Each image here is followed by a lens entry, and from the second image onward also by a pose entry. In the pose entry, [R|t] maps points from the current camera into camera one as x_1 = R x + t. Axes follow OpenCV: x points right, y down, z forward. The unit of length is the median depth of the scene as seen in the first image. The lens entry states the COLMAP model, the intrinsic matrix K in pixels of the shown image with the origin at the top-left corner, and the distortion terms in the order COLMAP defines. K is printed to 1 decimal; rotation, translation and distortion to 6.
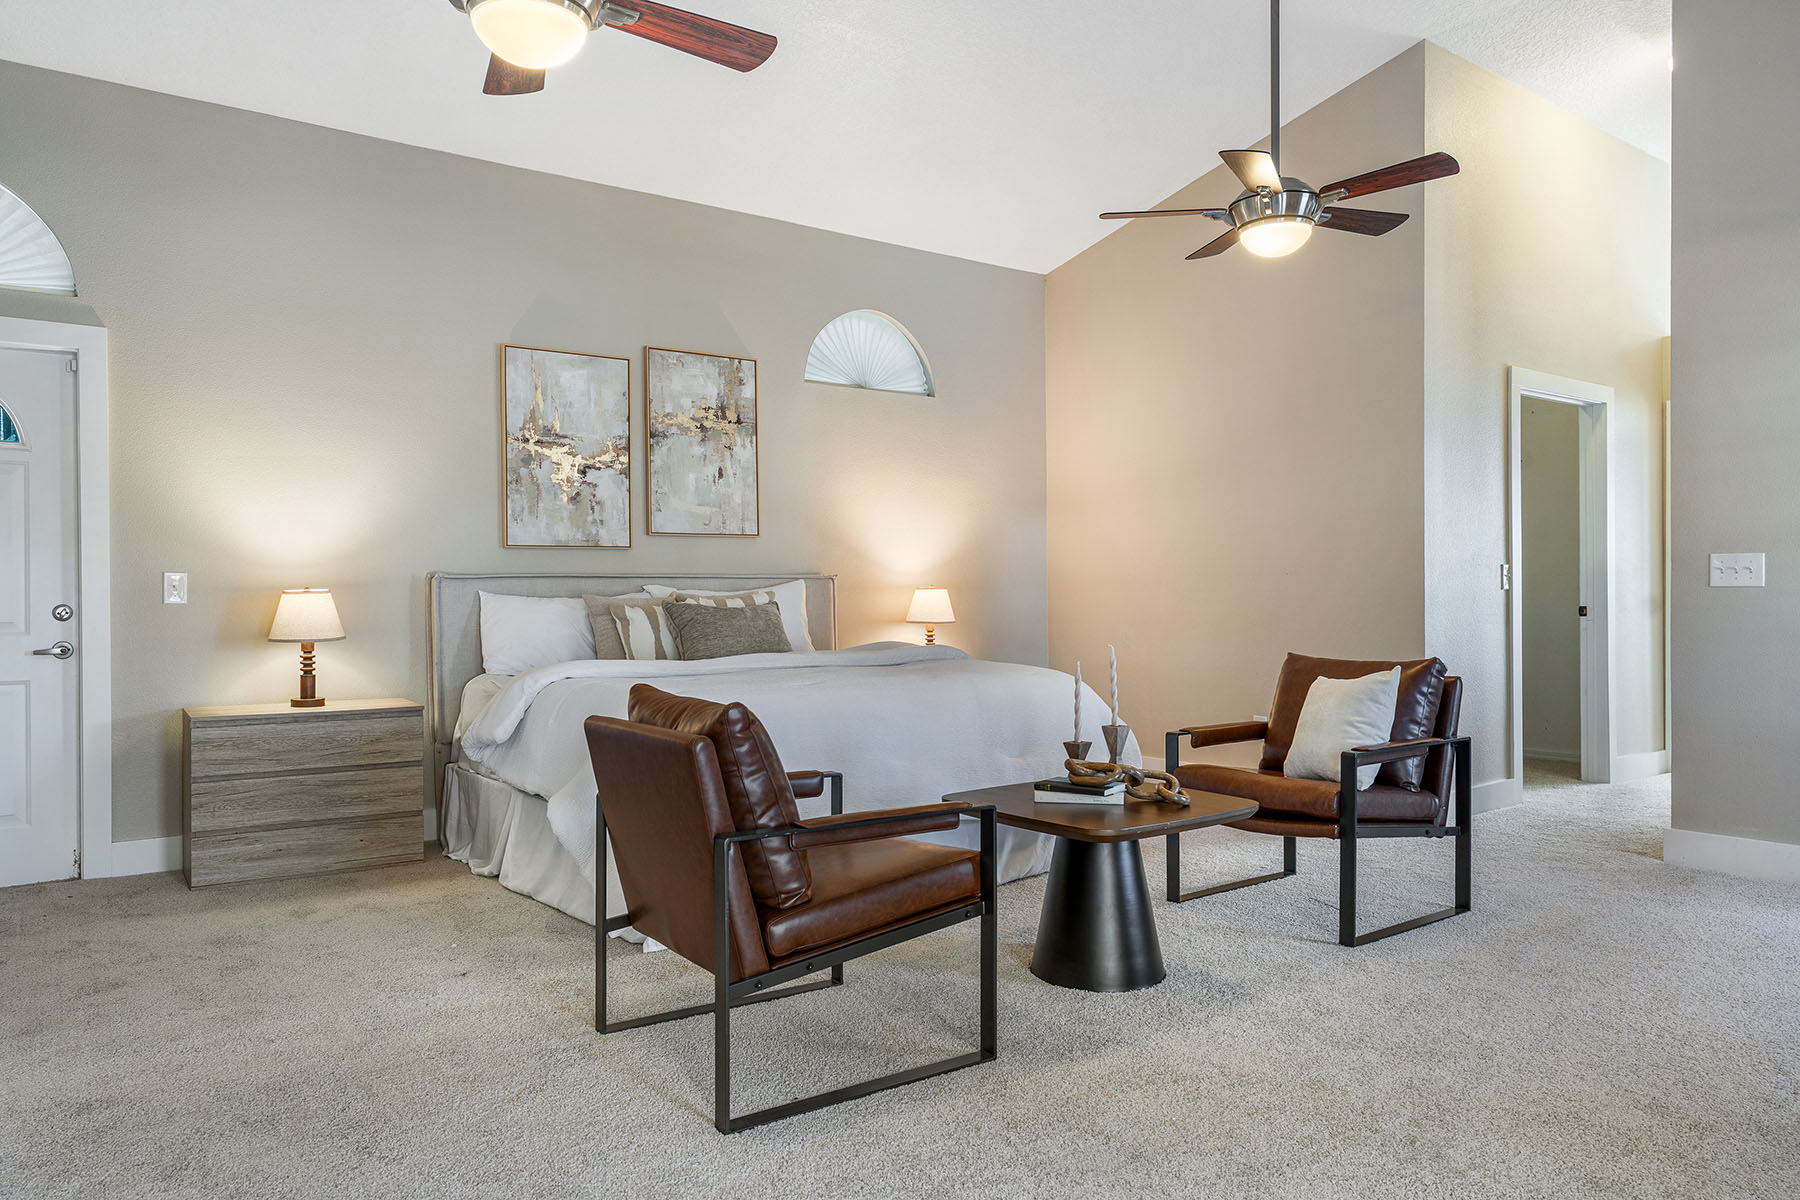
lens RADIAL K [[1304.0, 0, 900.0], [0, 1304.0, 600.0], [0, 0, 1]] dist [-0.004586, 0.000994]
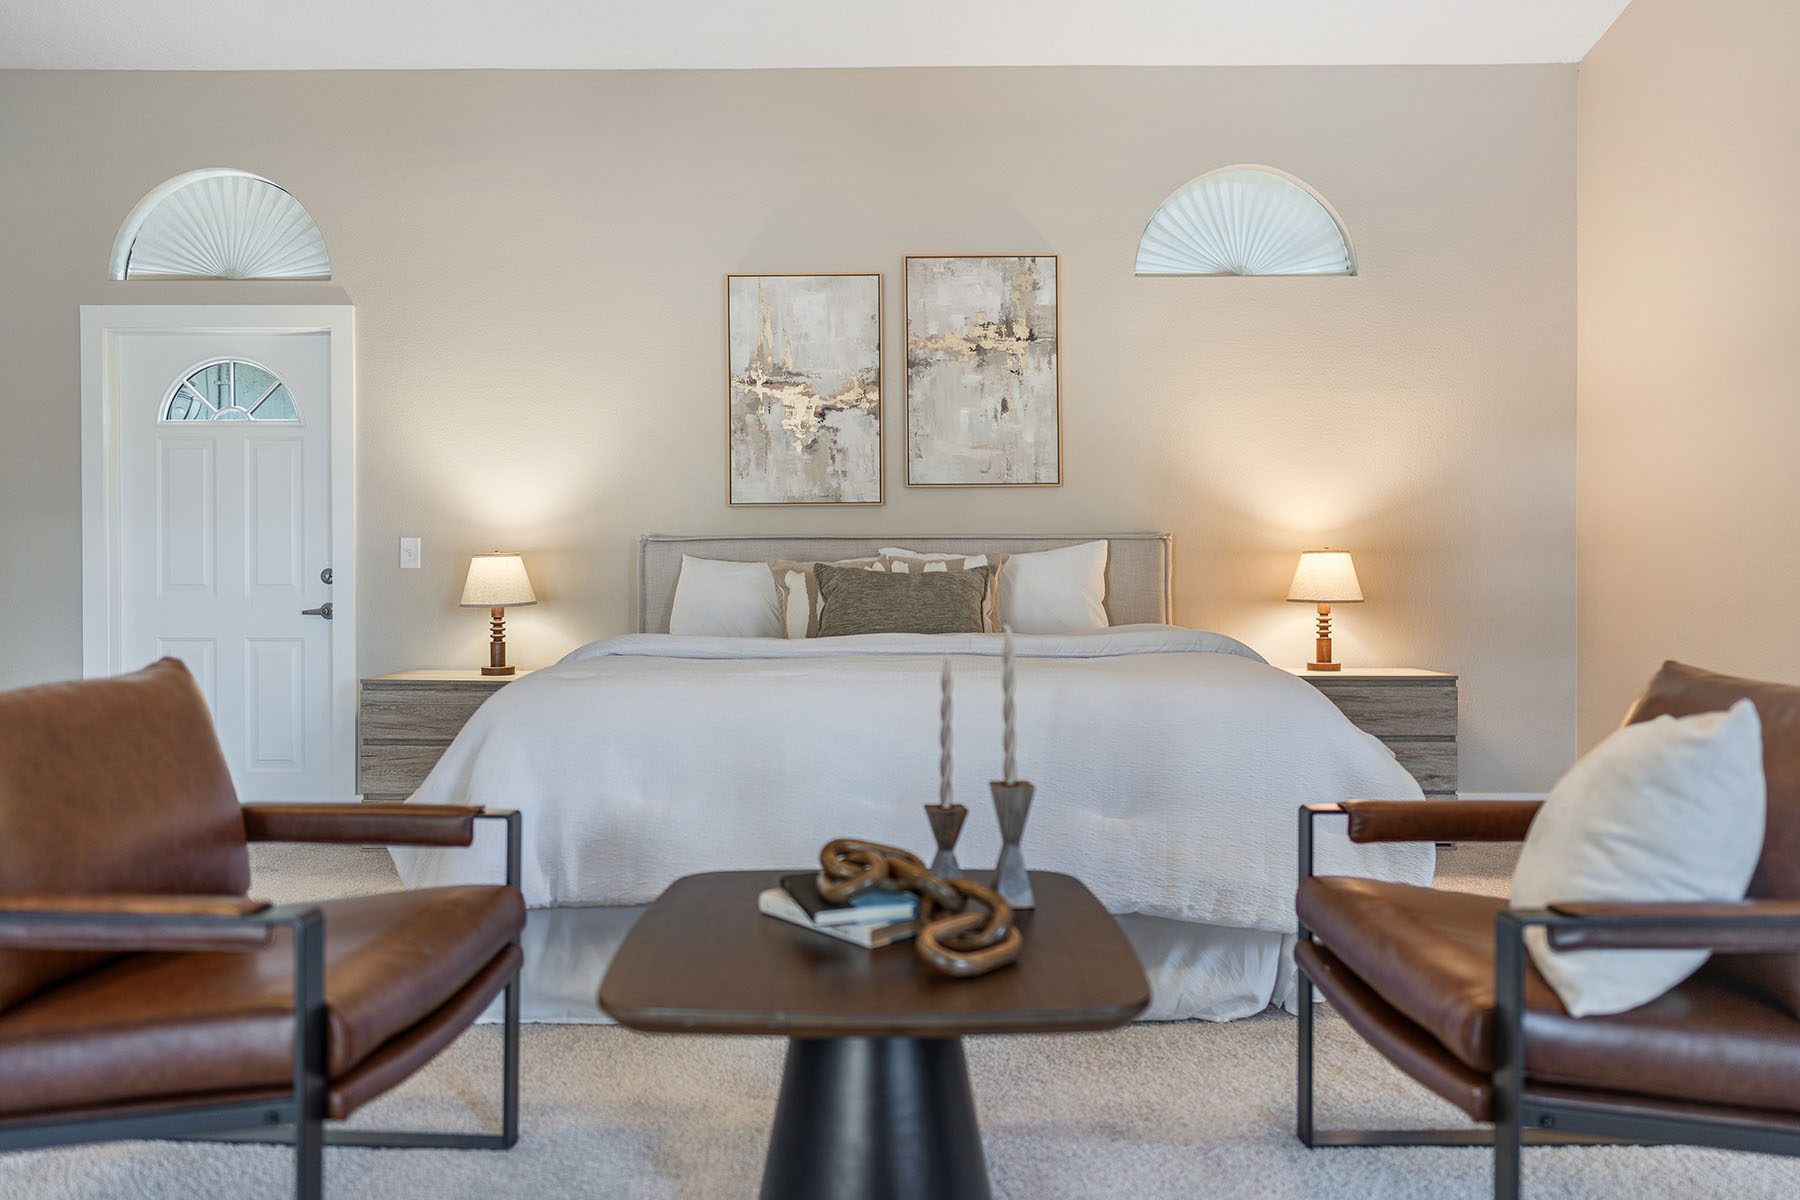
lens RADIAL K [[1230.5, 0, 900.0], [0, 1230.5, 600.0], [0, 0, 1]] dist [-0.004310, -0.000459]
pose [[0.783001, 0.010715, -0.621928, 0.291436], [-0.006644, 0.999939, 0.008863, 0.014170], [0.621985, -0.002808, 0.783024, 0.406494]]
